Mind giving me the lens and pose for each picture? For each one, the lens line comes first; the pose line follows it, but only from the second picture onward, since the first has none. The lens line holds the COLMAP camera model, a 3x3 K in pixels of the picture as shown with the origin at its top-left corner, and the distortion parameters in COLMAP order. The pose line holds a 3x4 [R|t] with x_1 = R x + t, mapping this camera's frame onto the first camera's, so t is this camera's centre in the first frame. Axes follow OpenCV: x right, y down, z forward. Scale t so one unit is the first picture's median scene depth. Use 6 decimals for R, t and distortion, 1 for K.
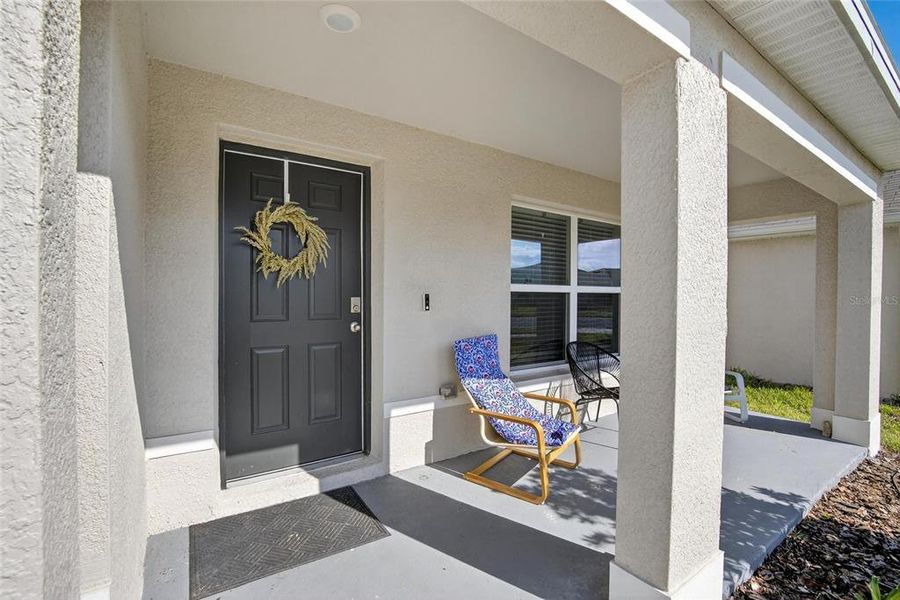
lens RADIAL K [[409.1, 0, 447.5], [0, 409.1, 298.8], [0, 0, 1]] dist [-0.016420, 0.000448]
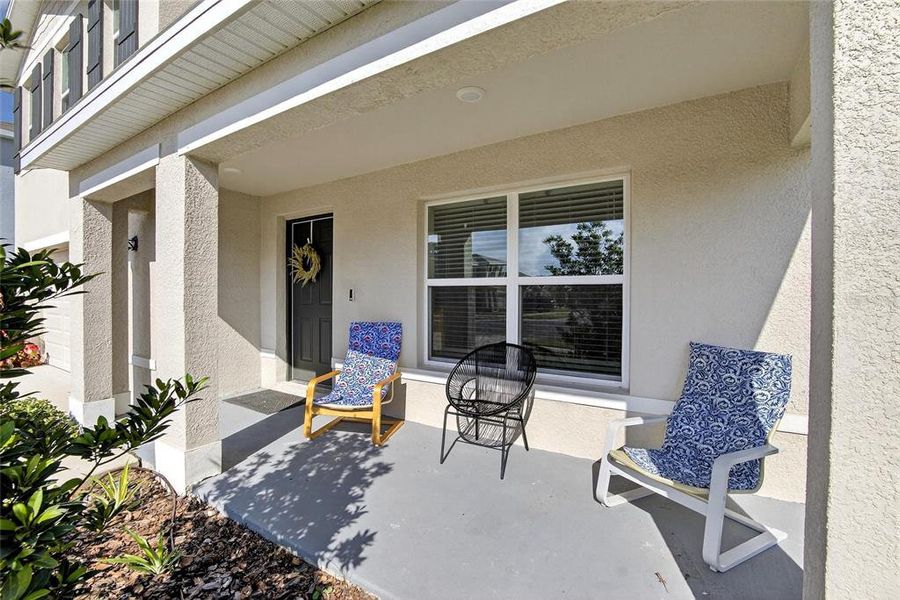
lens RADIAL K [[409.1, 0, 441.0], [0, 409.1, 297.4], [0, 0, 1]] dist [-0.016420, 0.000448]
pose [[0.351992, 0.006101, -0.935983, 1.448668], [-0.003522, 0.999980, 0.005193, 0.008339], [0.935996, 0.001468, 0.352007, 0.798123]]
